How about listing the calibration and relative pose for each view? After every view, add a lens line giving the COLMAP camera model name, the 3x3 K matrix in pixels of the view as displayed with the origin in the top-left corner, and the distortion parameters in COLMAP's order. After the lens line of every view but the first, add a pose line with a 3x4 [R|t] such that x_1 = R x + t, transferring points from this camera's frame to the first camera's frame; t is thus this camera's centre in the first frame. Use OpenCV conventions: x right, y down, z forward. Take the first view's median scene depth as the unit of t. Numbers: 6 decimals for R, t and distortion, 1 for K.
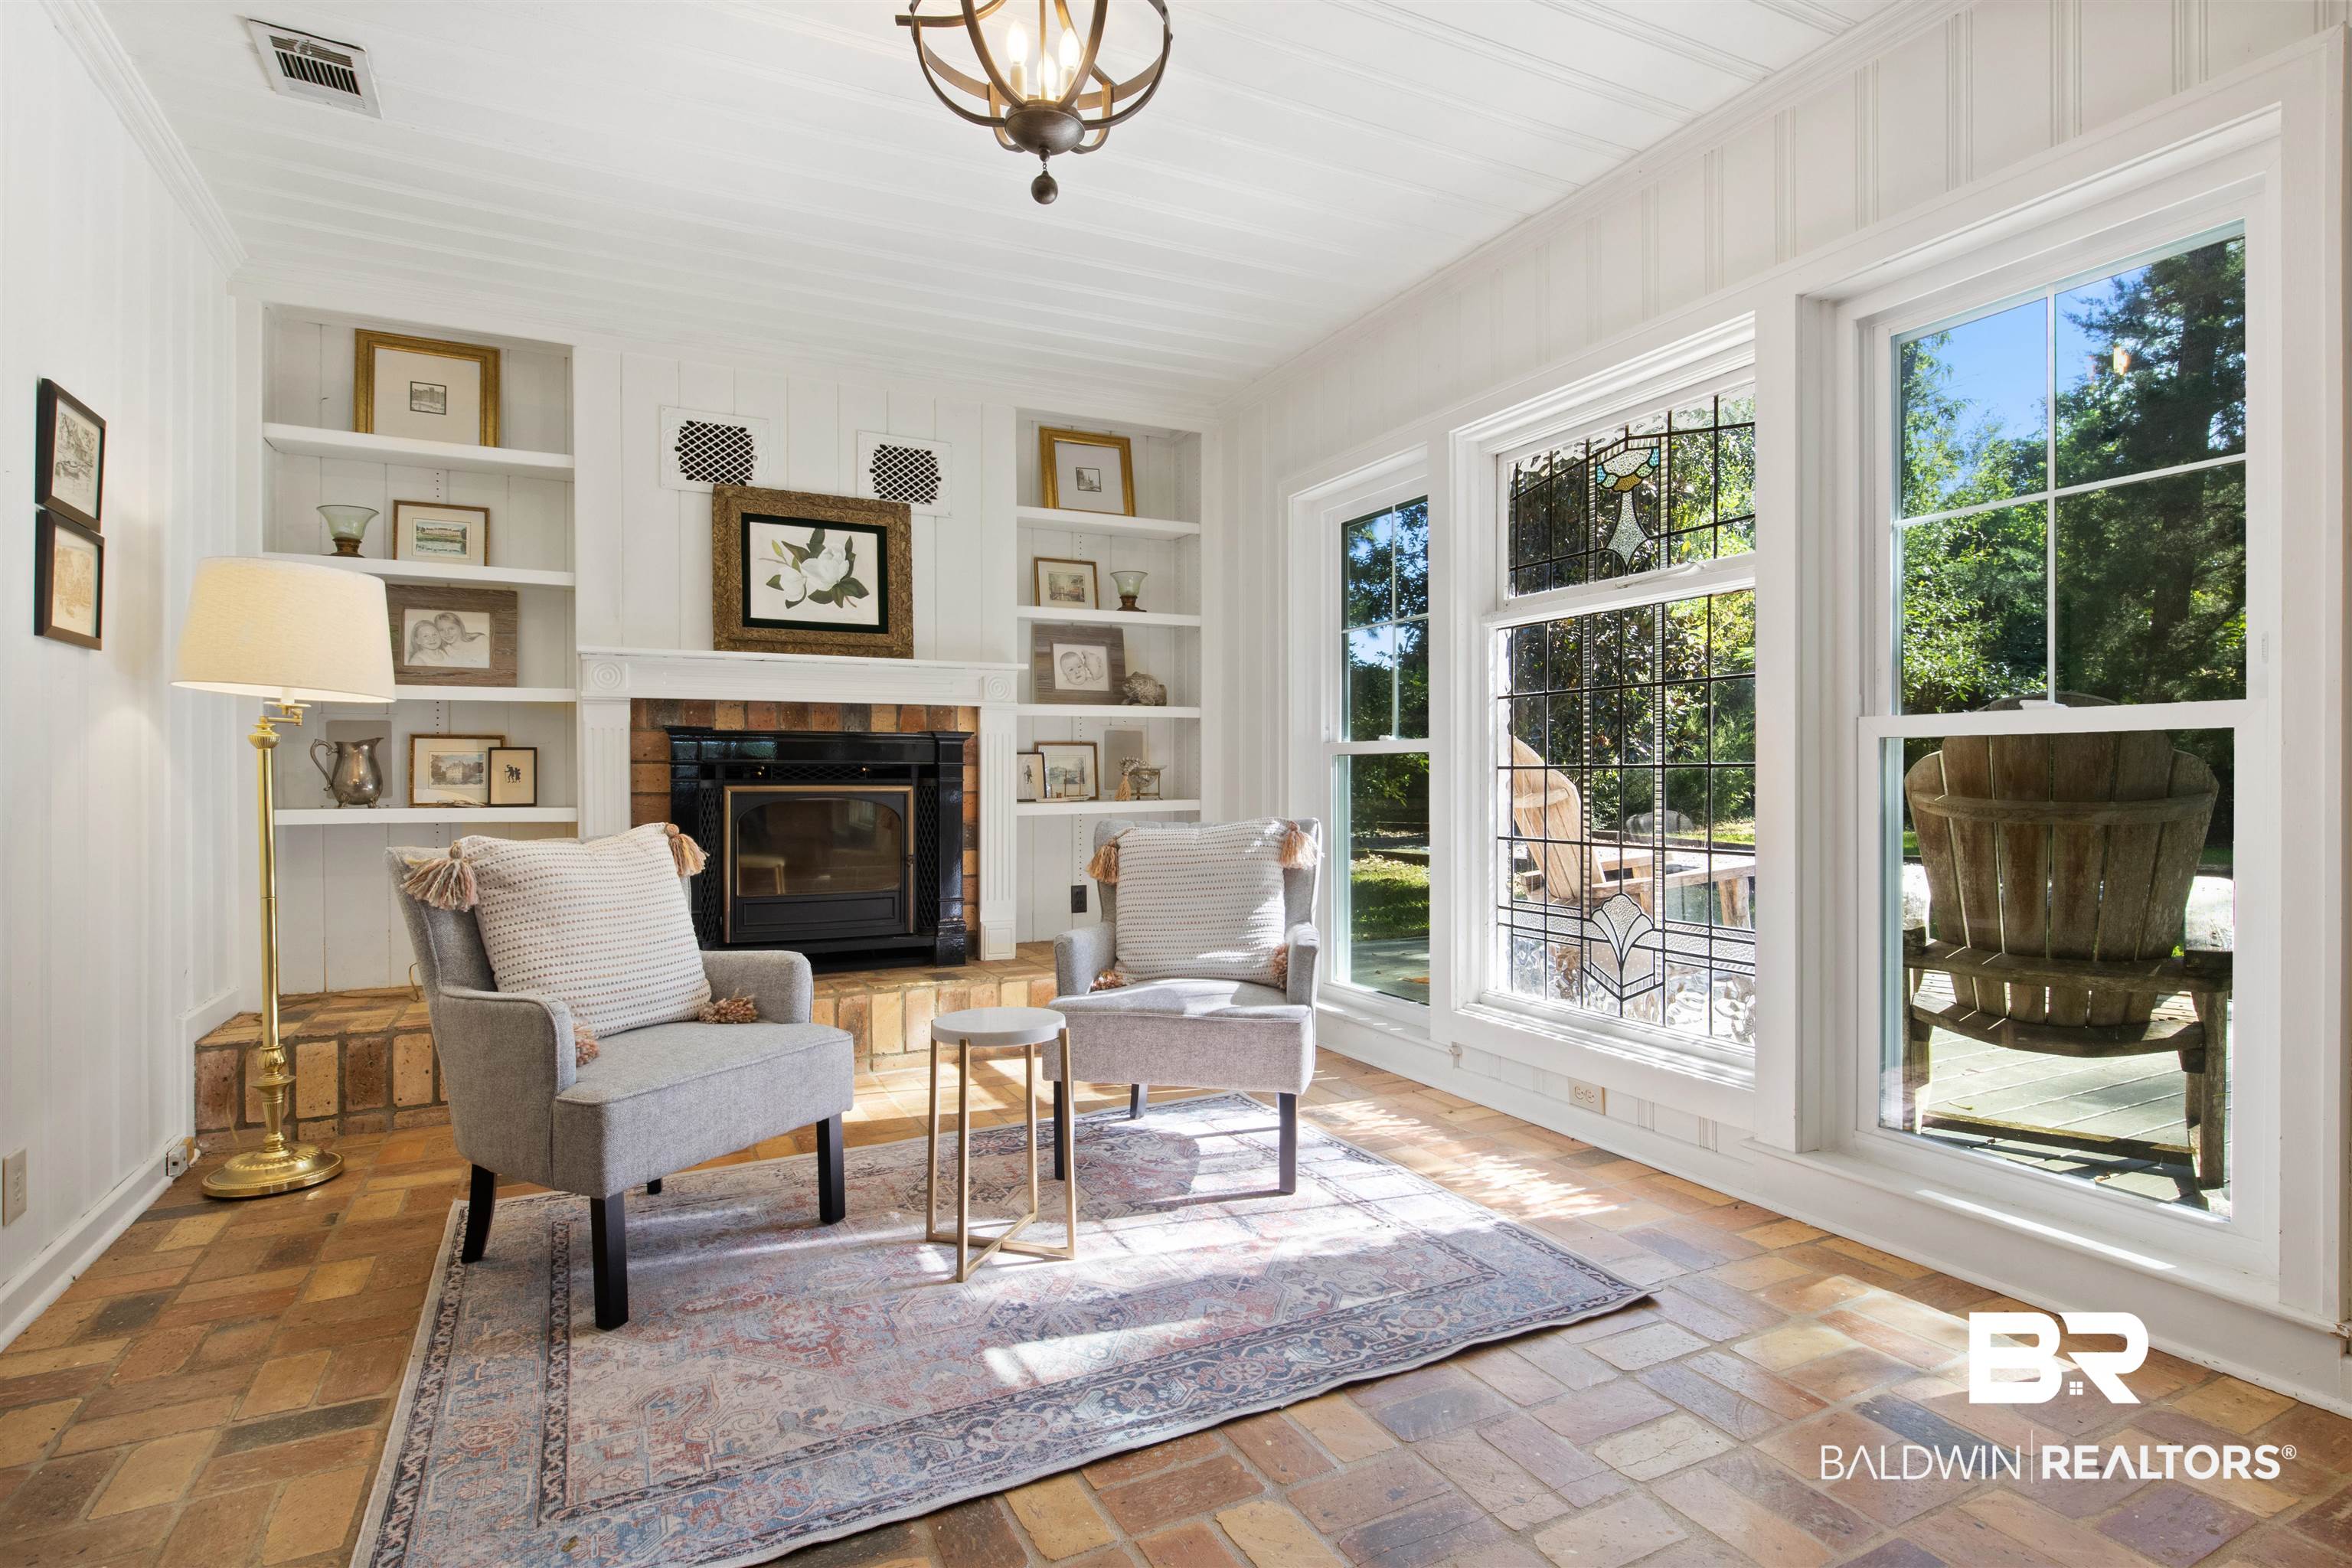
lens RADIAL K [[1174.2, 0, 1176.0], [0, 1174.2, 784.0], [0, 0, 1]] dist [-0.001948, 0.000200]
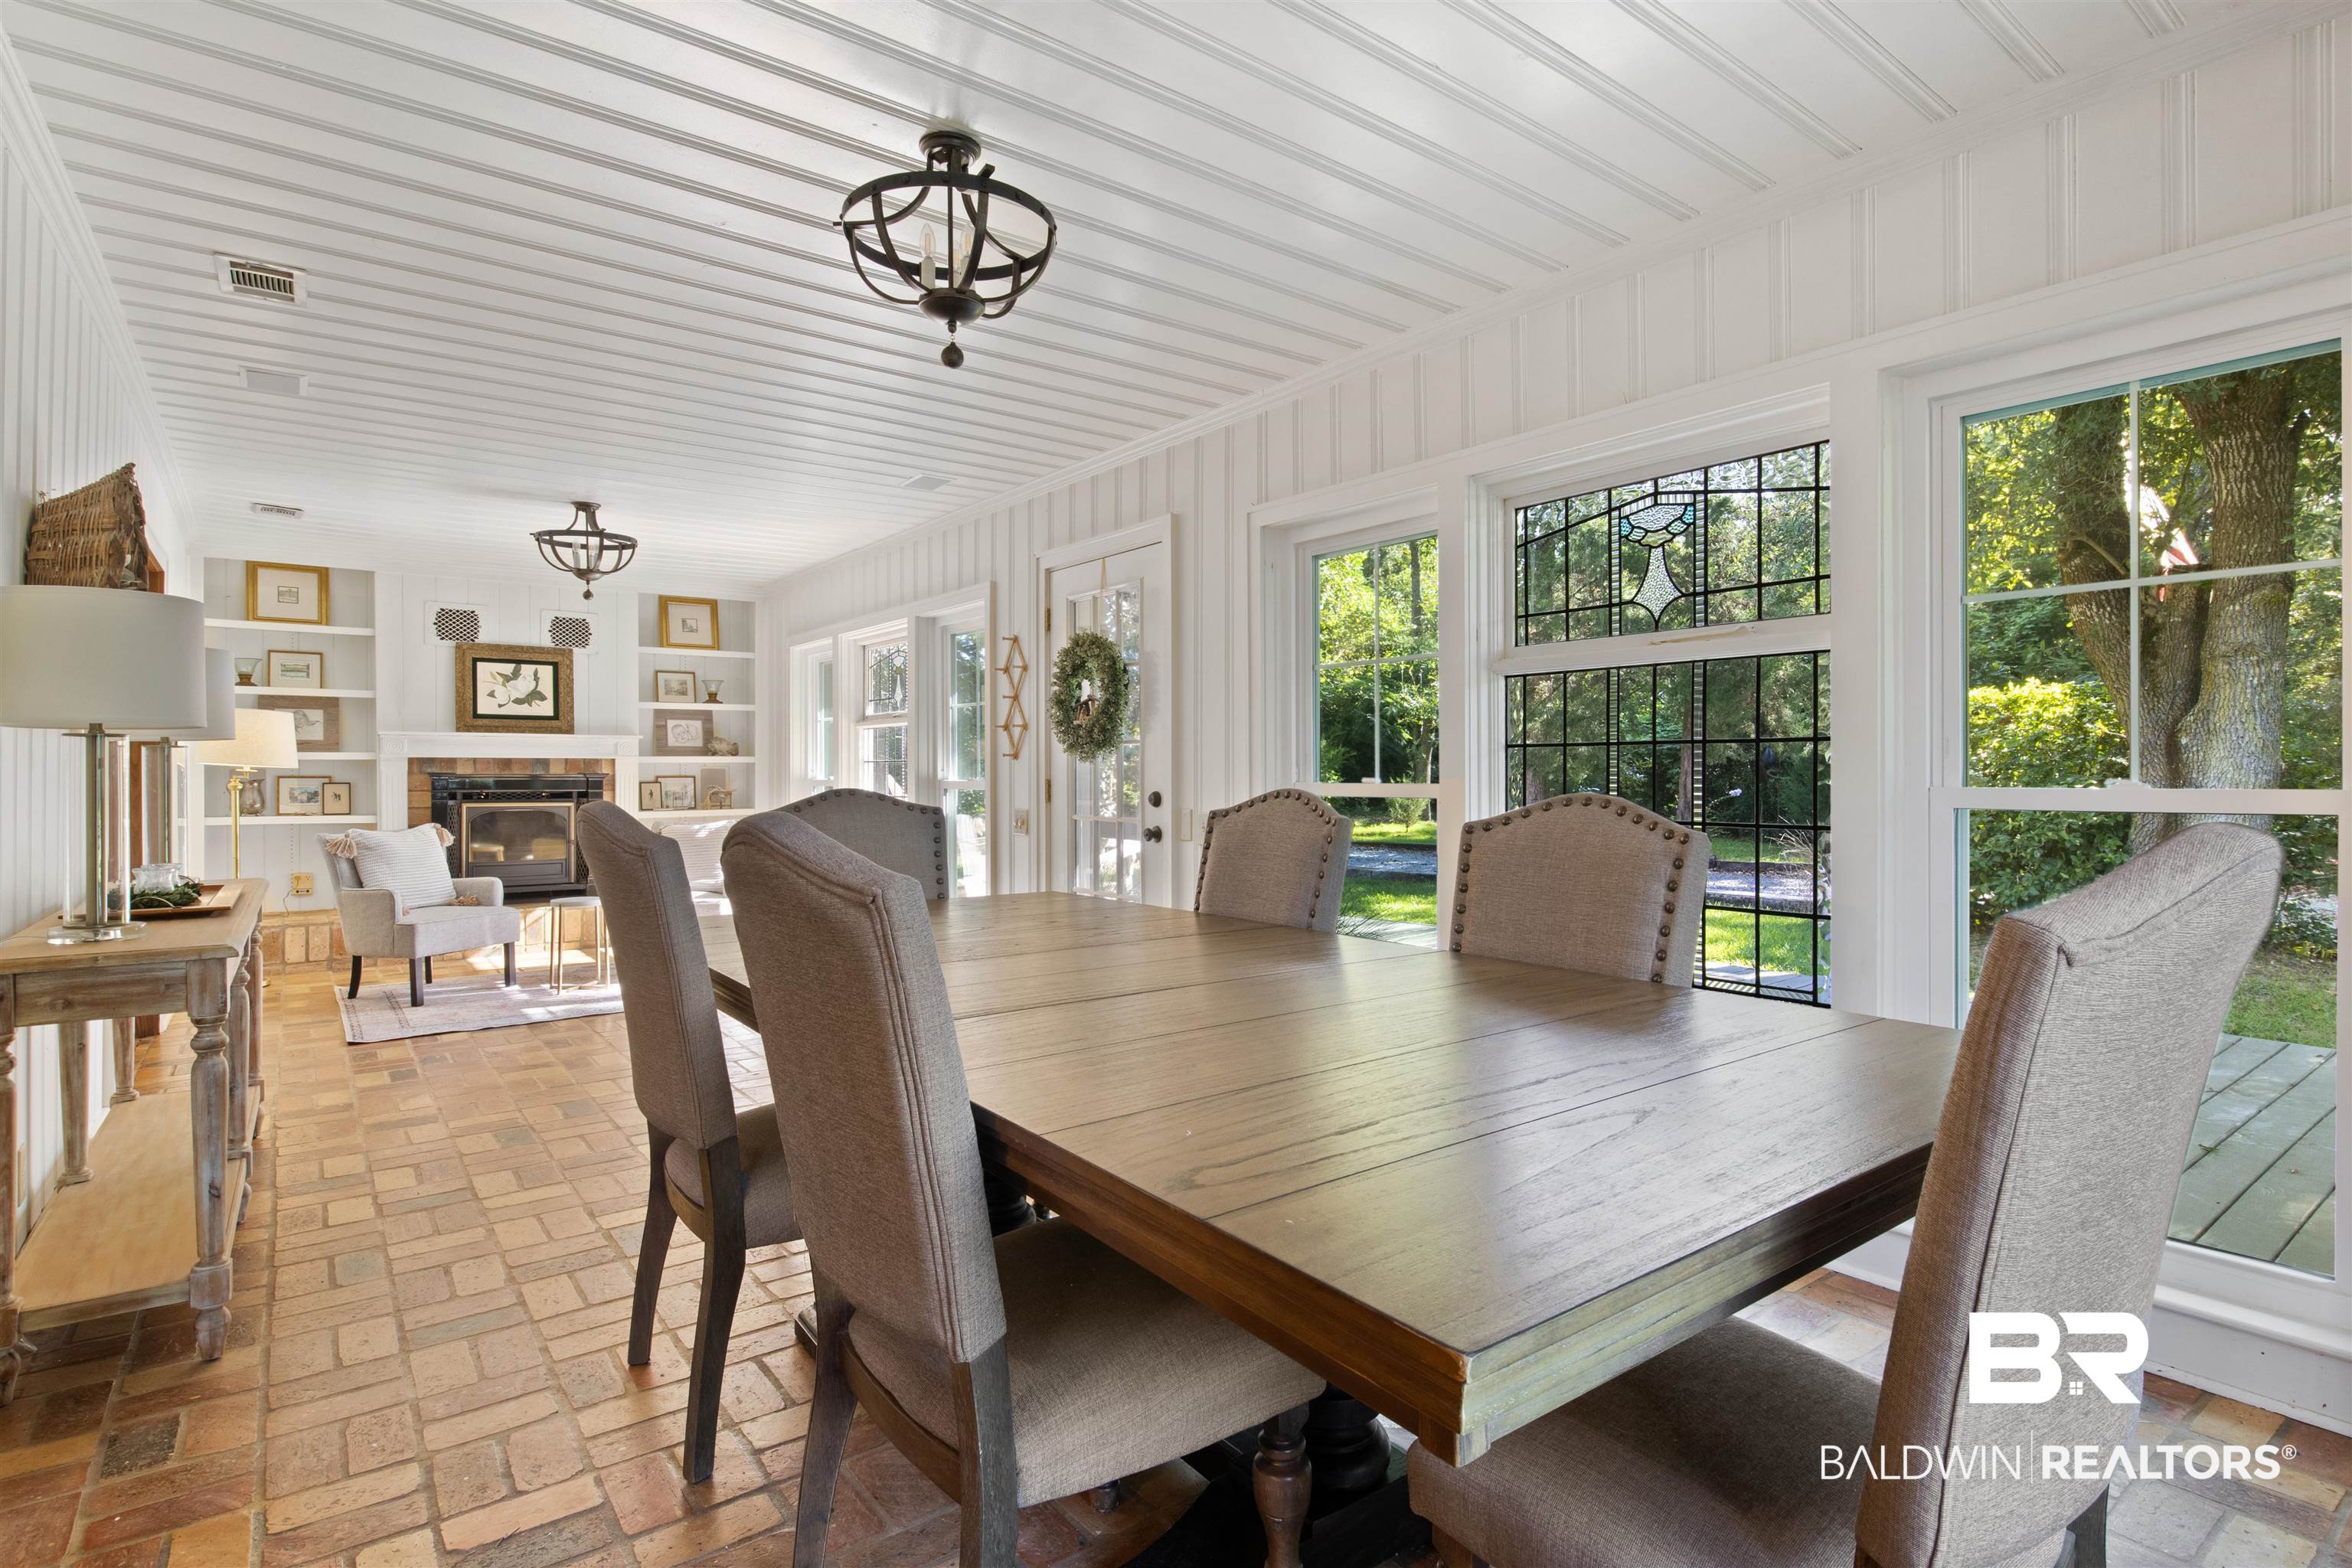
lens RADIAL K [[1174.2, 0, 1176.0], [0, 1174.2, 784.0], [0, 0, 1]] dist [-0.001948, 0.000200]
pose [[0.984008, 0.001744, 0.178117, 0.397887], [-0.002313, 0.999993, 0.002991, -0.037300], [-0.178111, -0.003355, 0.984005, -1.032647]]
